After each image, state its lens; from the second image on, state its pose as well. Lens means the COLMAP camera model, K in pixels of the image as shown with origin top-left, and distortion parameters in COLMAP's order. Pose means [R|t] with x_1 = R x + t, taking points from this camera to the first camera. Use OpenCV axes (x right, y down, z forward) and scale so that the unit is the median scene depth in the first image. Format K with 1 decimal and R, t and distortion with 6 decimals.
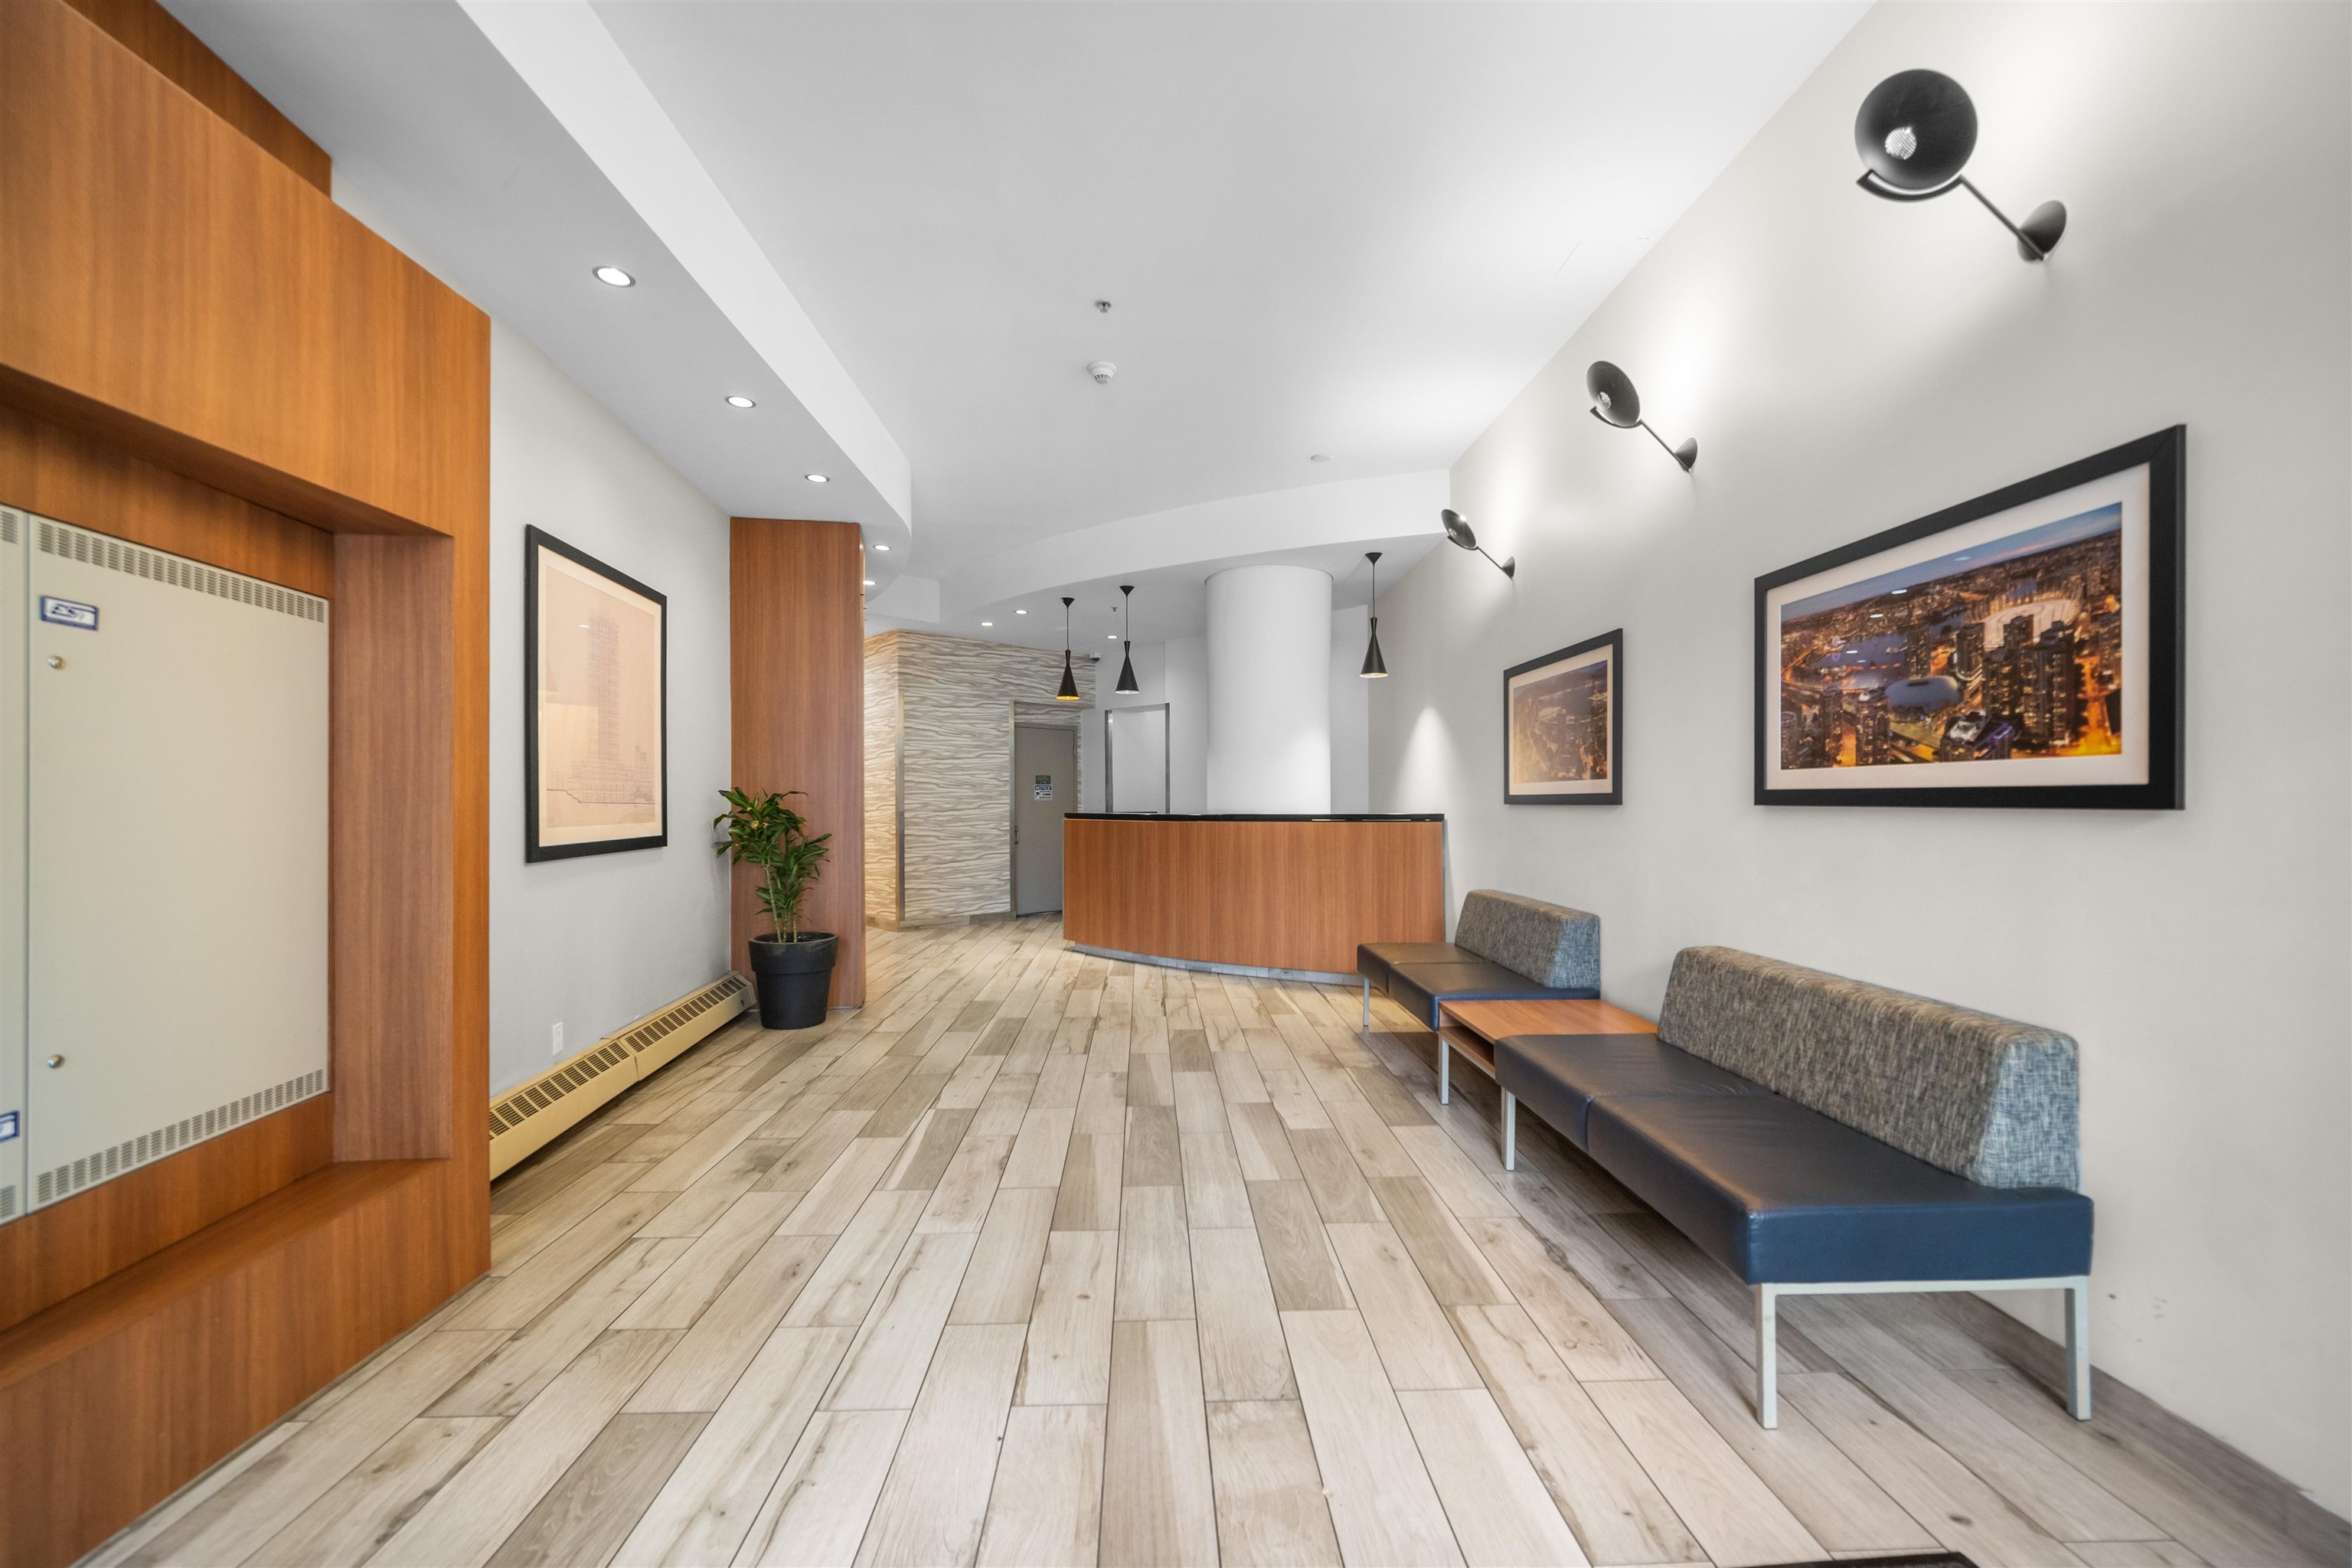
lens RADIAL K [[939.8, 0, 1176.0], [0, 939.8, 784.0], [0, 0, 1]] dist [-0.003706, 0.000312]
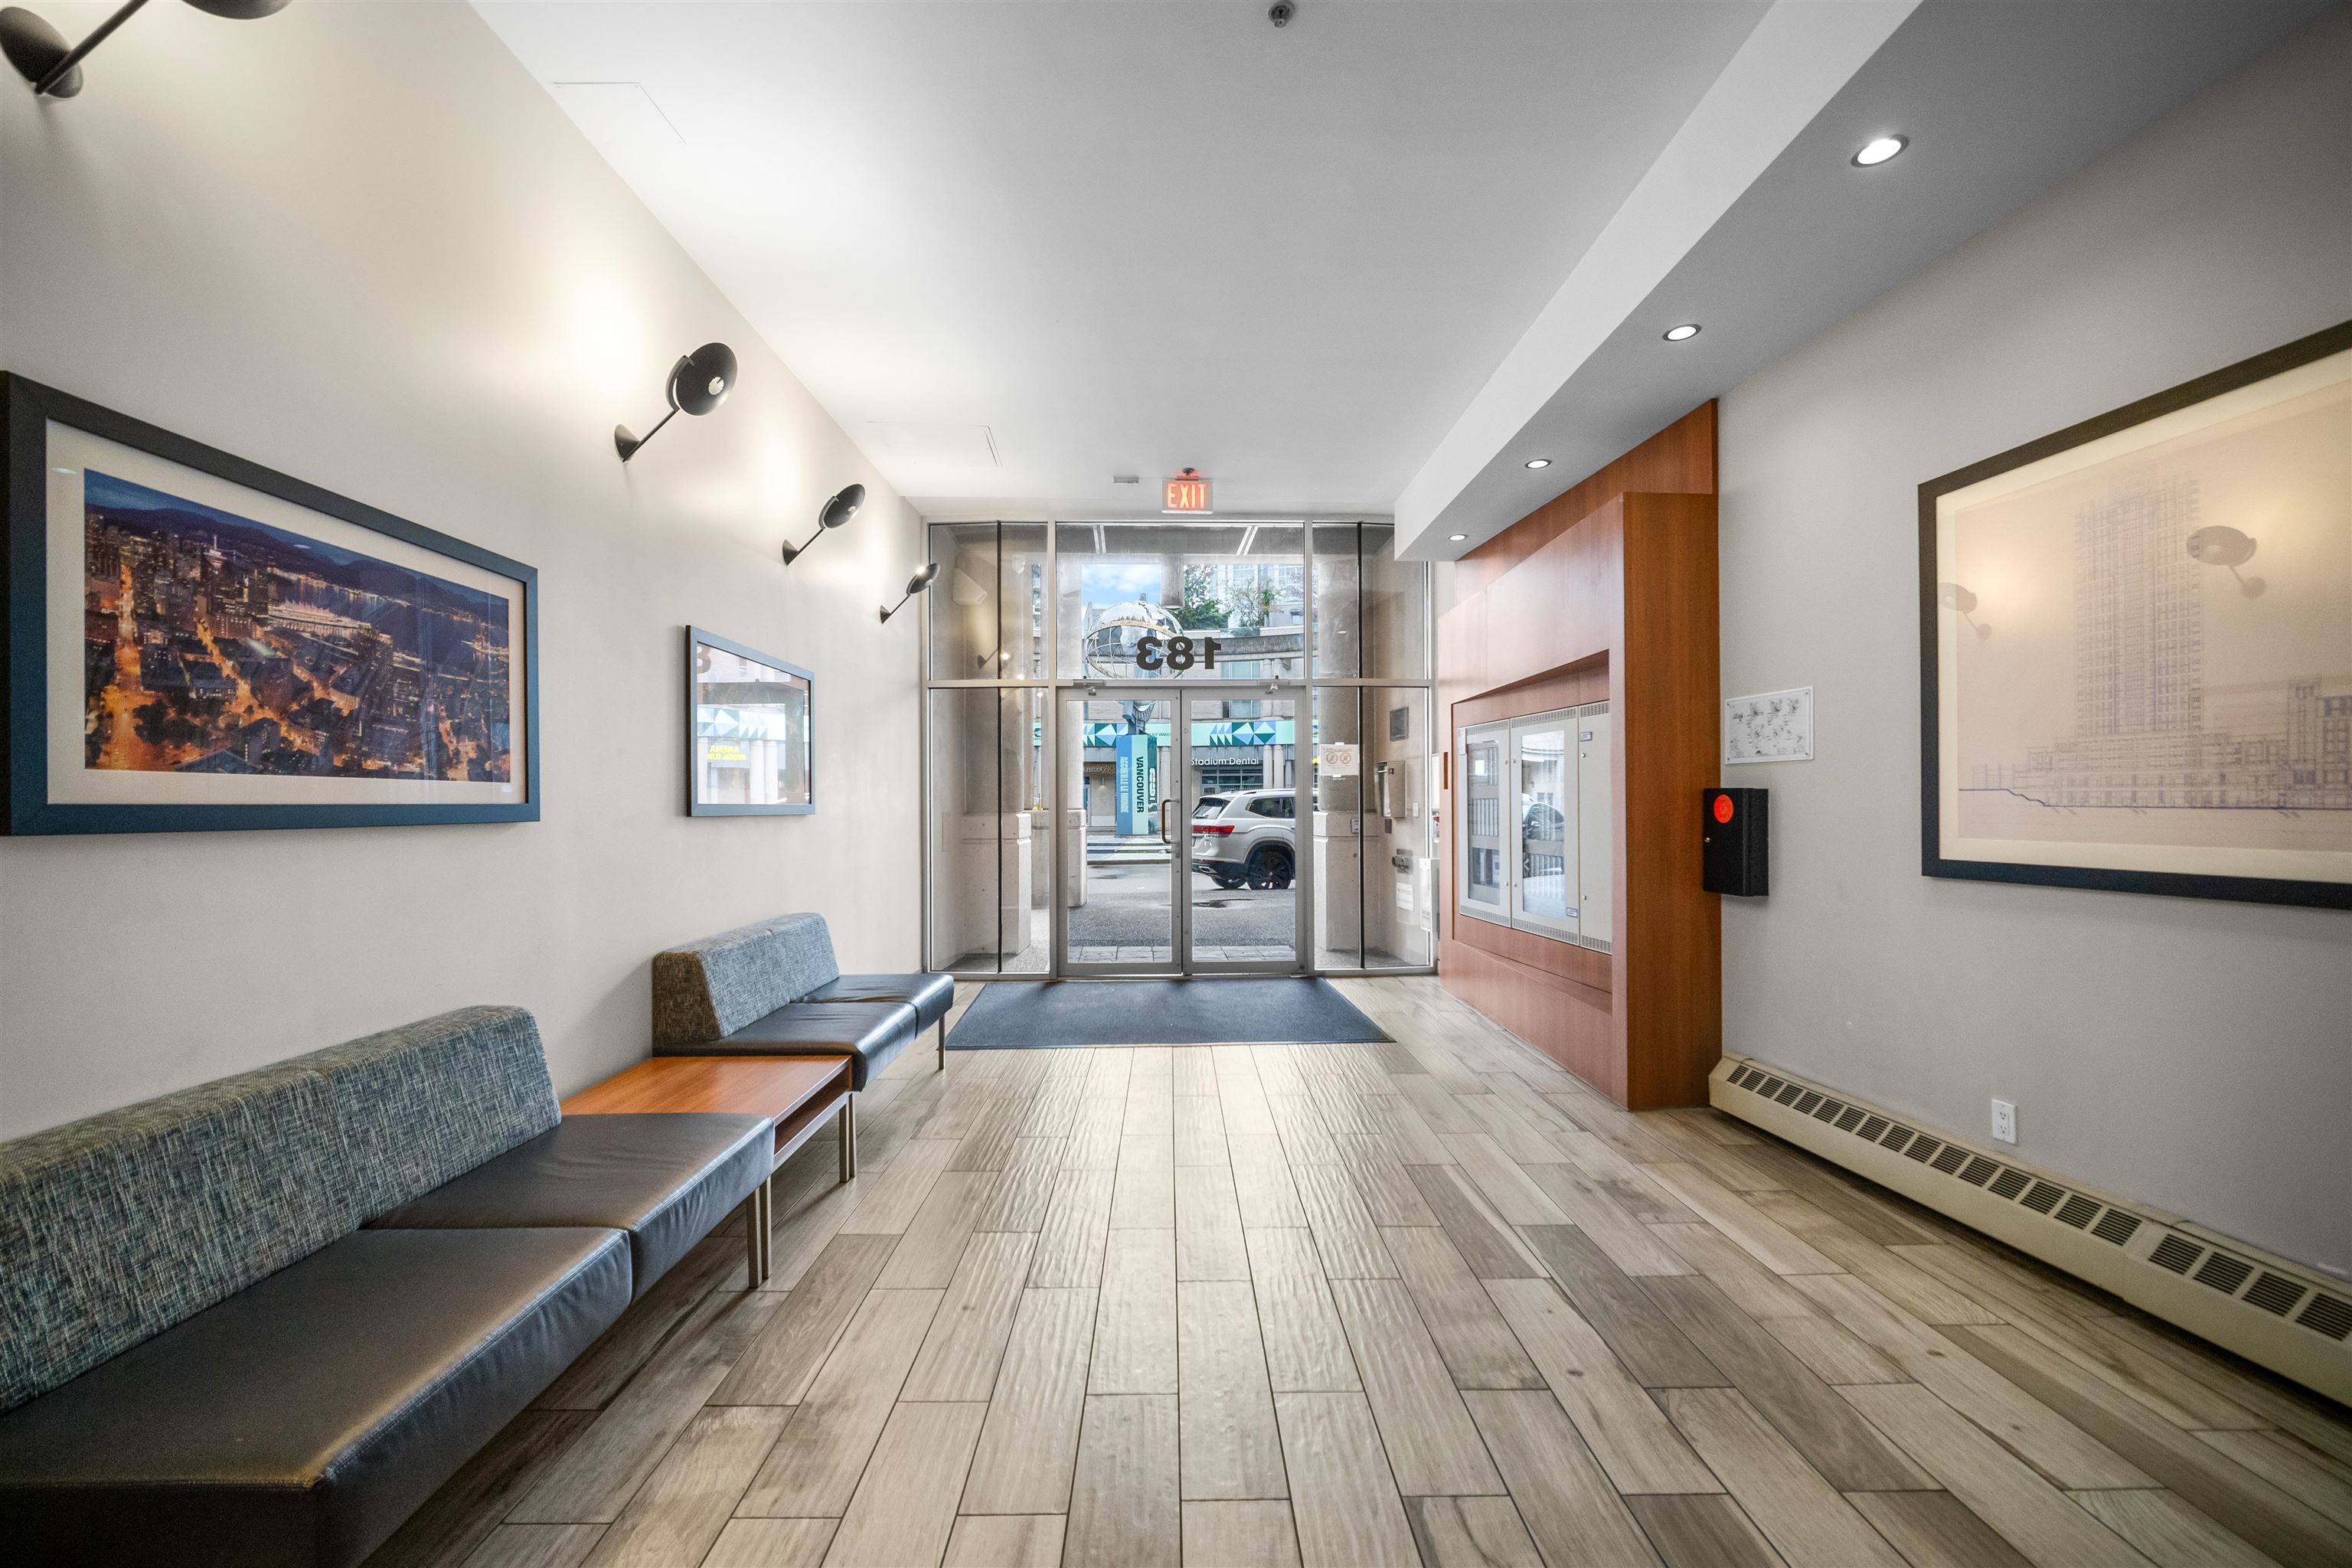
lens RADIAL K [[939.8, 0, 1176.0], [0, 939.8, 784.0], [0, 0, 1]] dist [-0.003706, 0.000312]
pose [[-0.999633, 0.008698, 0.025653, -0.022637], [0.007640, 0.999127, -0.041077, 0.029747], [-0.025988, -0.040866, -0.998827, 1.846746]]
